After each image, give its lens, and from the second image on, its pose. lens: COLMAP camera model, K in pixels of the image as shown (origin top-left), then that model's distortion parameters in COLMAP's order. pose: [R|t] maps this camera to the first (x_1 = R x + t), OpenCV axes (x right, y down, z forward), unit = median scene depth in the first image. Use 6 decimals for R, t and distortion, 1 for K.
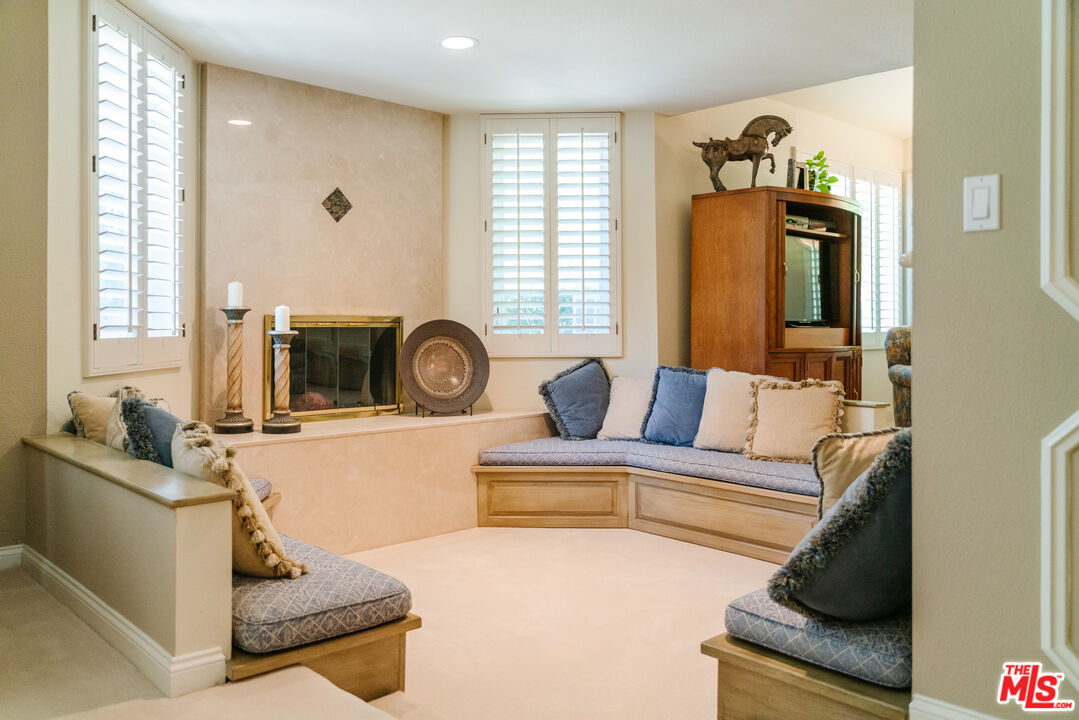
lens RADIAL K [[890.3, 0, 552.9], [0, 890.3, 322.1], [0, 0, 1]] dist [0.003661, -0.016013]
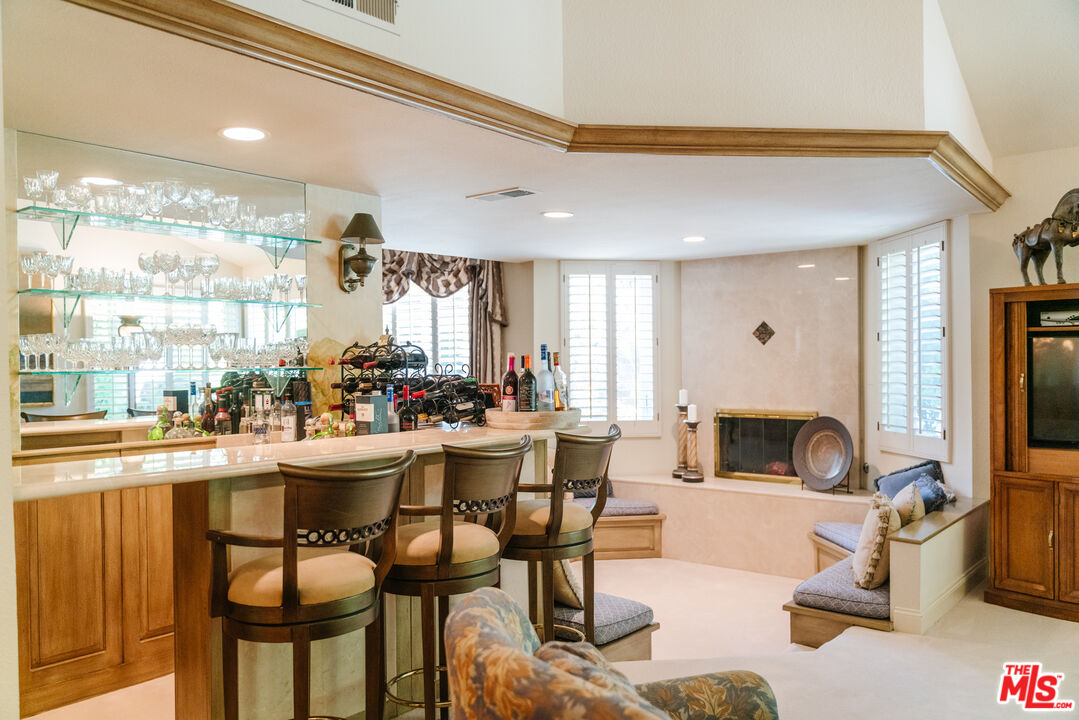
lens RADIAL K [[852.3, 0, 539.5], [0, 852.3, 360.0], [0, 0, 1]] dist [-0.008798, -0.001461]
pose [[0.131286, -0.003661, -0.991338, 1.086225], [0.013620, 0.999905, -0.001889, -0.091234], [0.991251, -0.013254, 0.131324, 0.462919]]
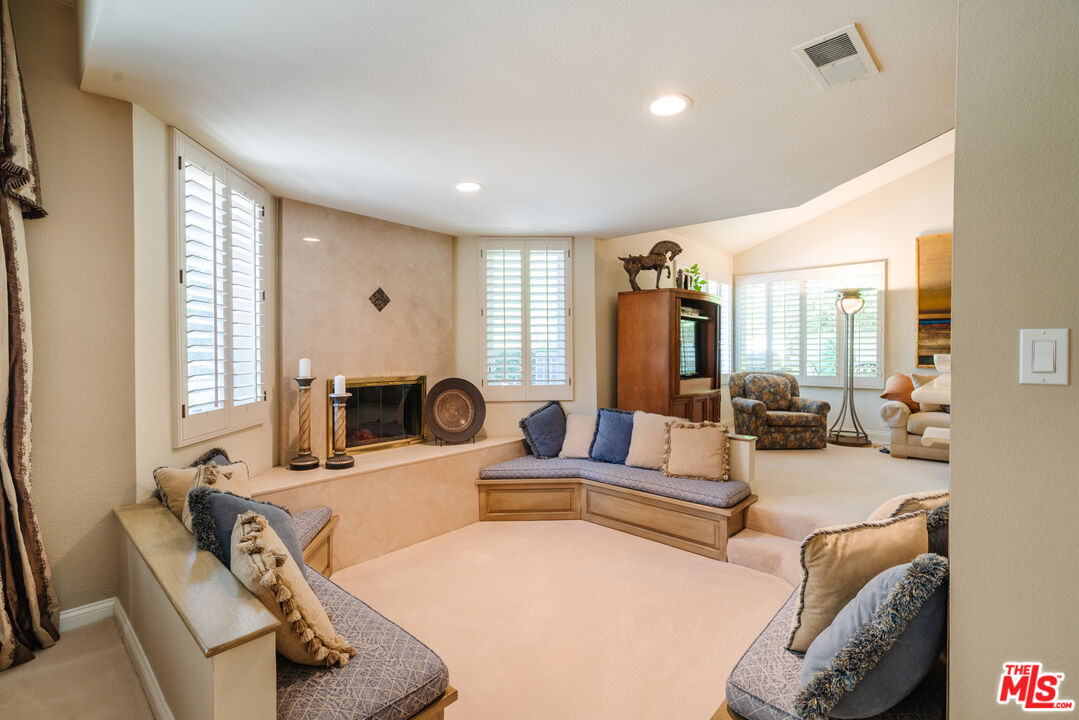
lens RADIAL K [[494.2, 0, 539.5], [0, 494.2, 360.0], [0, 0, 1]] dist [-0.006237, -0.000150]
pose [[0.997288, -0.001009, 0.073594, -0.045246], [-0.000767, 0.999709, 0.024102, -0.054383], [-0.073597, -0.024093, 0.996997, 0.189731]]
